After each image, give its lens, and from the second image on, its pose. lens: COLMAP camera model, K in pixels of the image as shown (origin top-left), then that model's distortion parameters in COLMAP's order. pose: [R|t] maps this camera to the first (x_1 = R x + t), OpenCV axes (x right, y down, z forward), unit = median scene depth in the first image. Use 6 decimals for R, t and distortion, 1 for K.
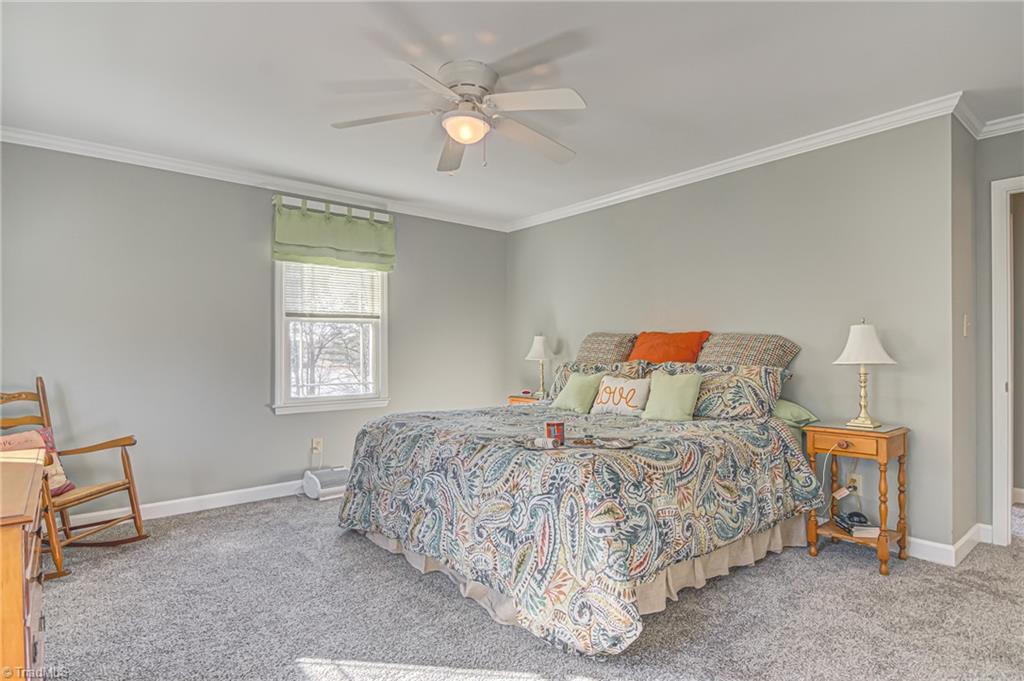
lens RADIAL K [[542.0, 0, 515.5], [0, 542.0, 347.0], [0, 0, 1]] dist [0.005379, 0.000106]
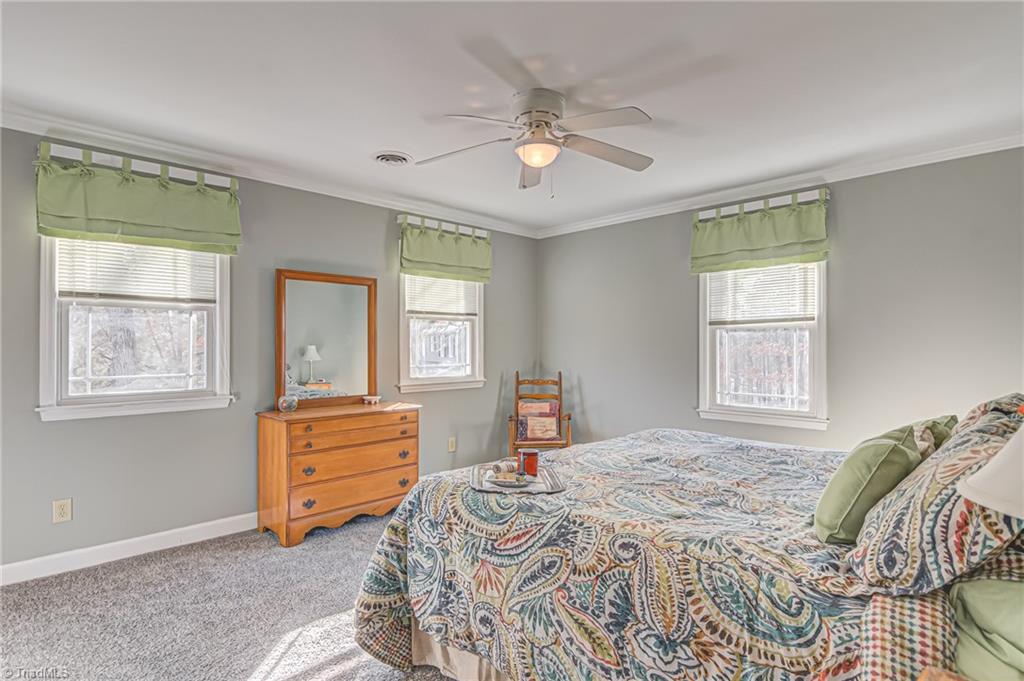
lens RADIAL K [[542.0, 0, 515.6], [0, 542.0, 339.3], [0, 0, 1]] dist [0.005379, 0.000106]
pose [[0.083775, -0.009242, -0.996442, 0.946377], [0.008533, 0.999927, -0.008557, -0.038411], [0.996448, -0.007785, 0.083848, 0.878430]]
